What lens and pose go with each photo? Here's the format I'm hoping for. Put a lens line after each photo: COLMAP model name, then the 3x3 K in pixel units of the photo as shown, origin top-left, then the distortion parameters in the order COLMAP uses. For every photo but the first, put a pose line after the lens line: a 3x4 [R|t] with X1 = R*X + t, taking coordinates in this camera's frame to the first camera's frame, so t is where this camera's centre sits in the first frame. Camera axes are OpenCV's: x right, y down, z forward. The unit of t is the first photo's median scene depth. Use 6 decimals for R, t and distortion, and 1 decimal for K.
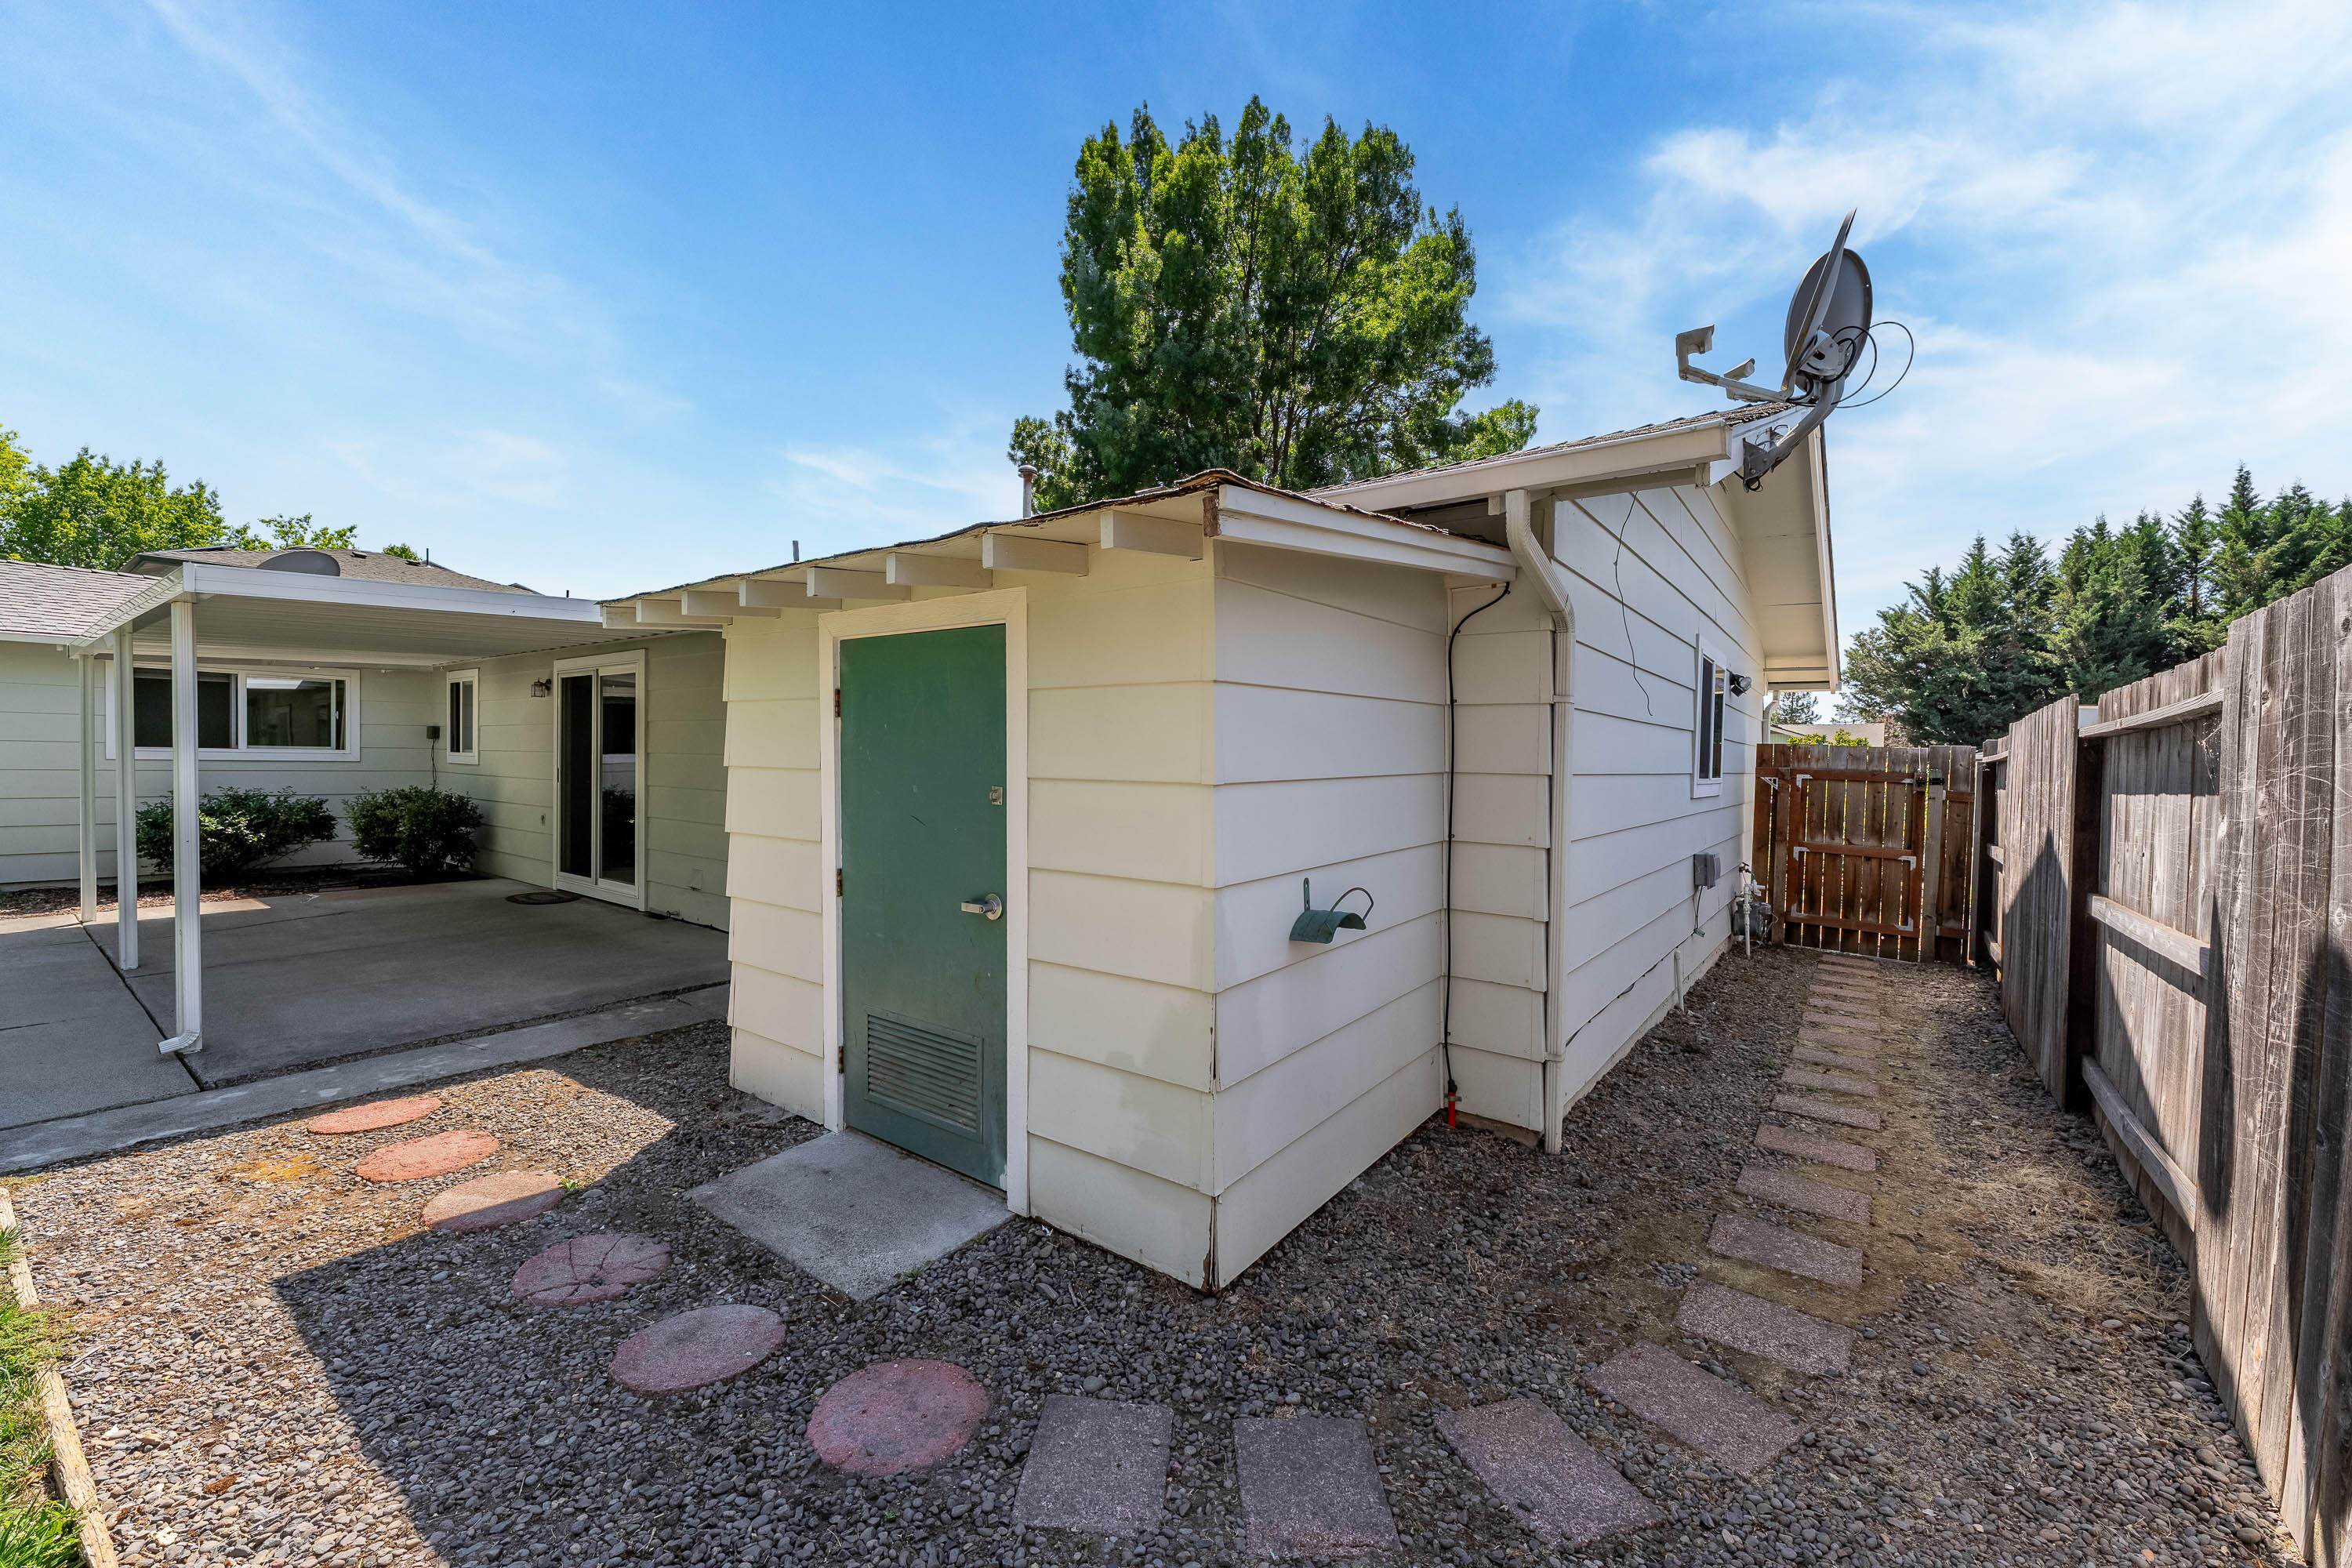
lens RADIAL K [[959.7, 0, 1176.0], [0, 959.7, 784.0], [0, 0, 1]] dist [0.000243, 0.000079]
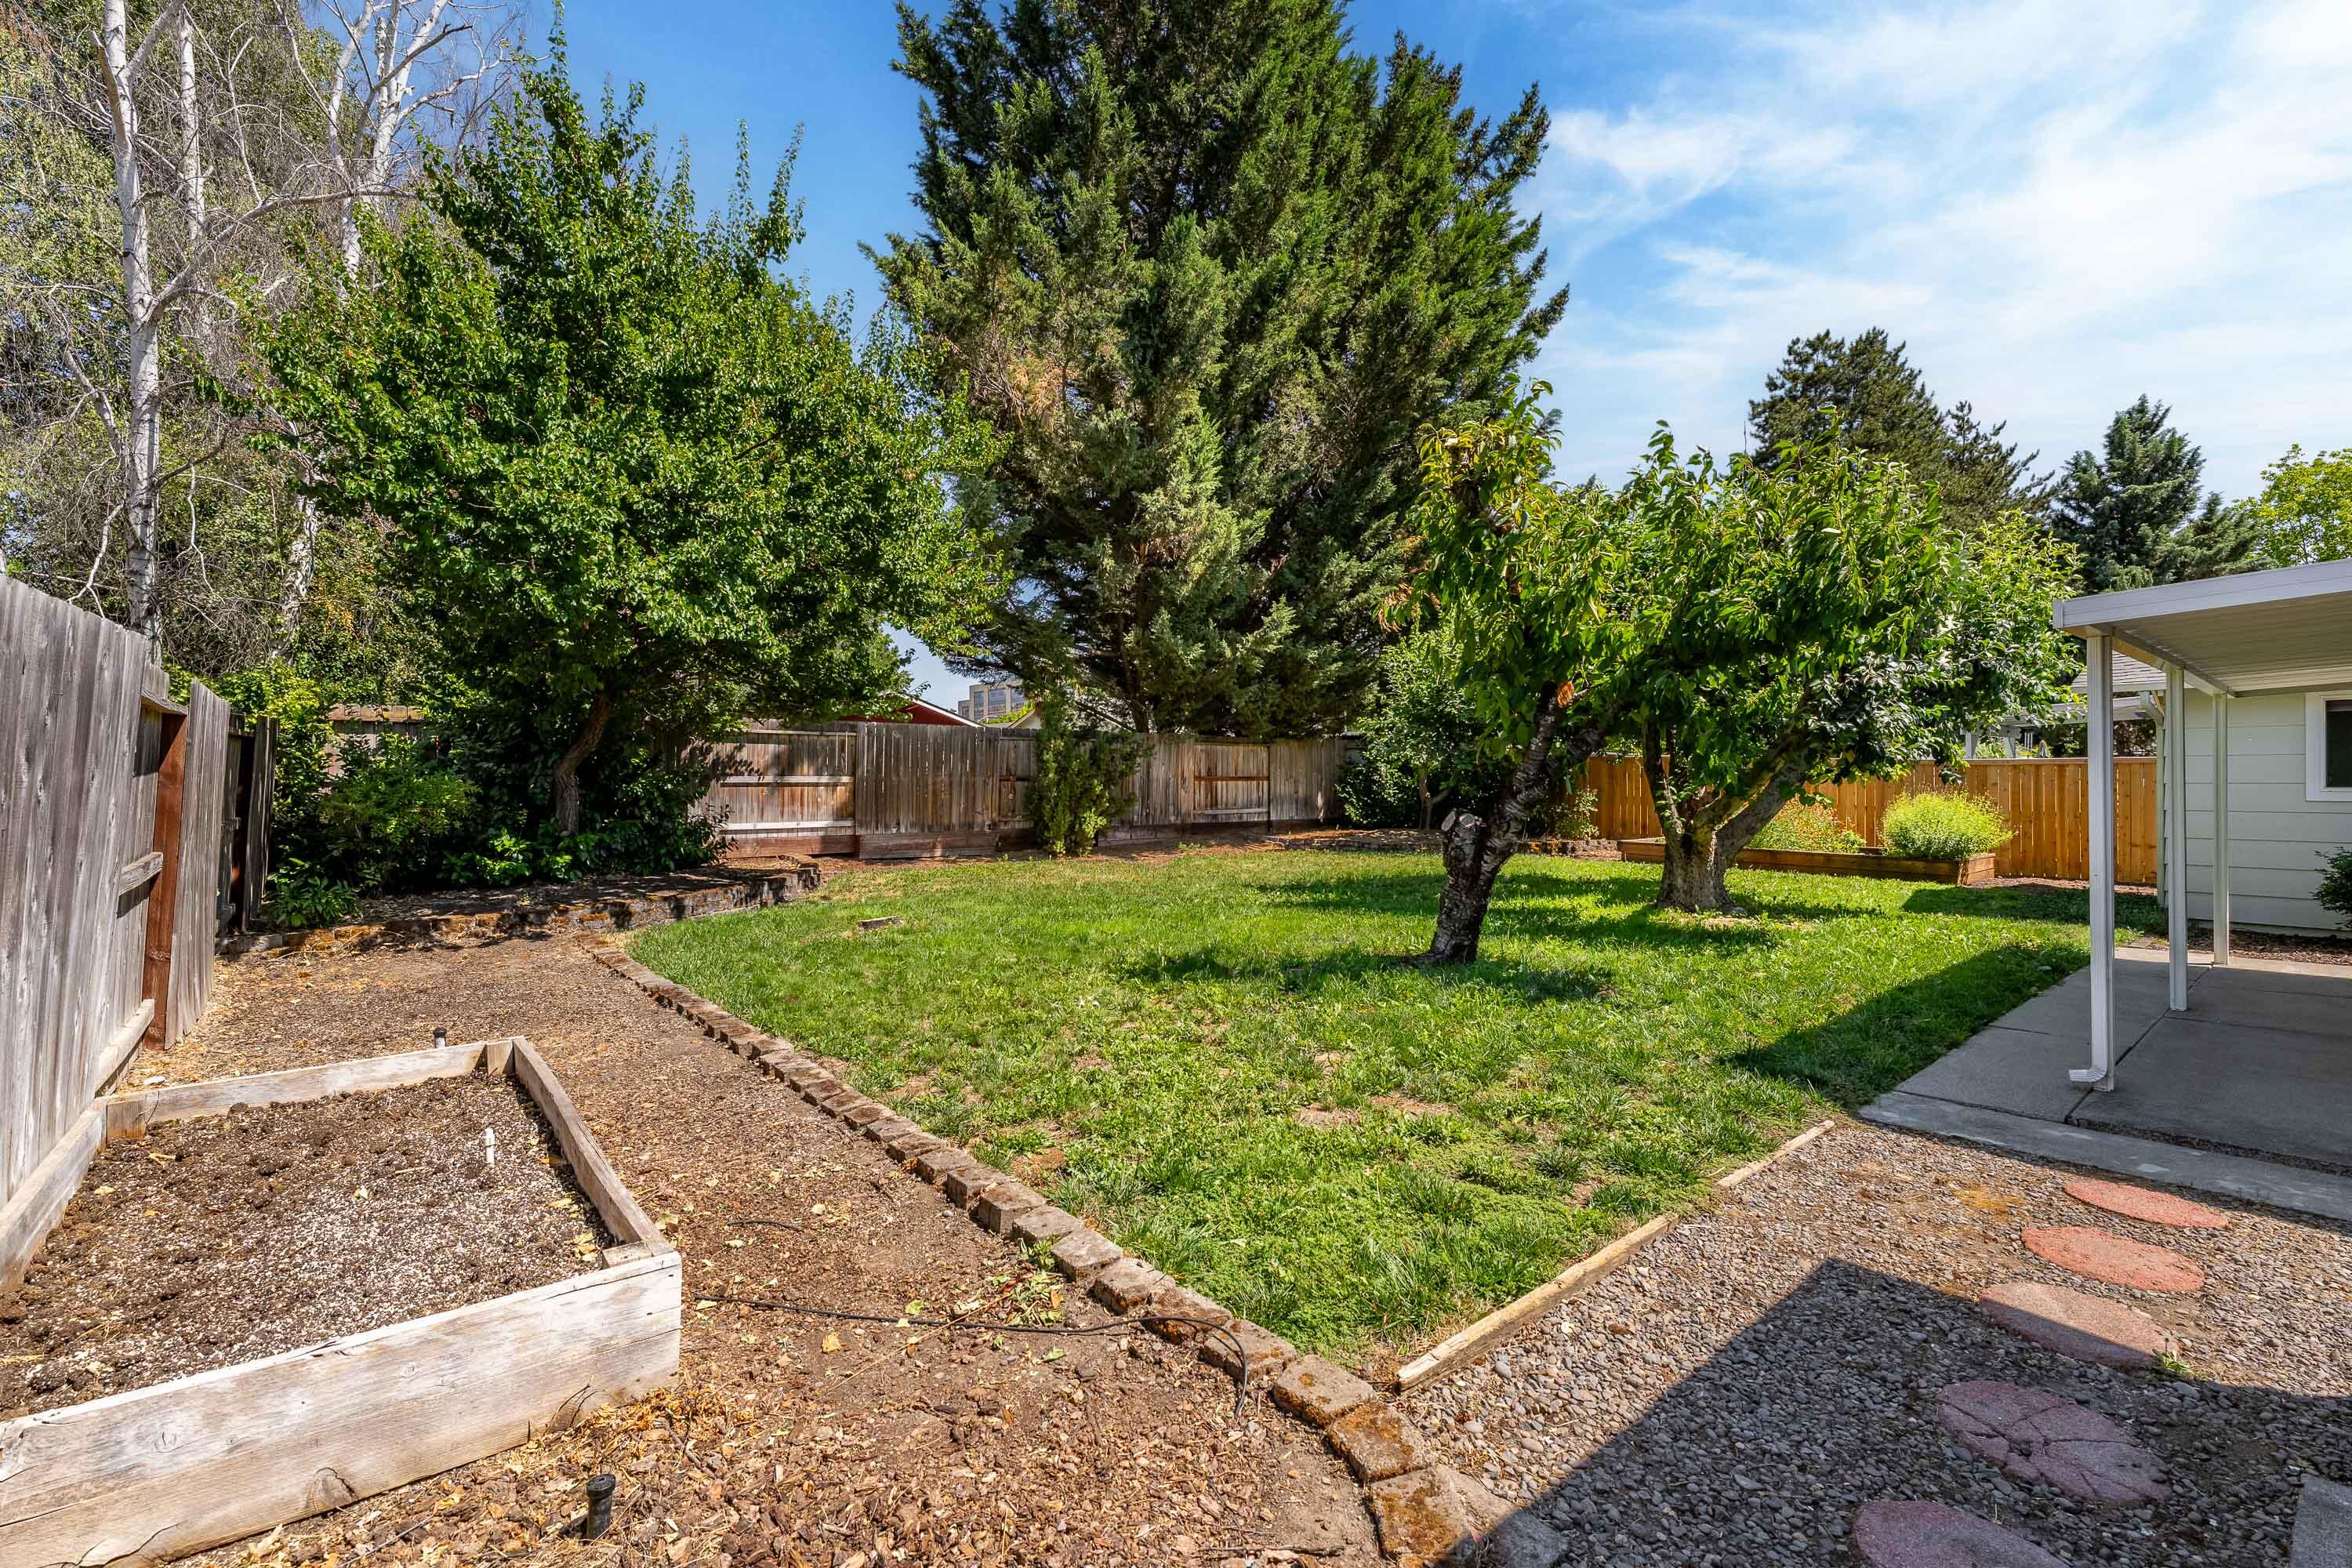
lens RADIAL K [[1025.3, 0, 1172.5], [0, 1025.3, 787.7], [0, 0, 1]] dist [-0.000943, -0.000404]
pose [[-0.249830, -0.015424, -0.968167, 0.346440], [-0.033138, 0.999424, -0.007371, 0.012268], [0.967723, 0.030242, -0.250197, 0.483688]]
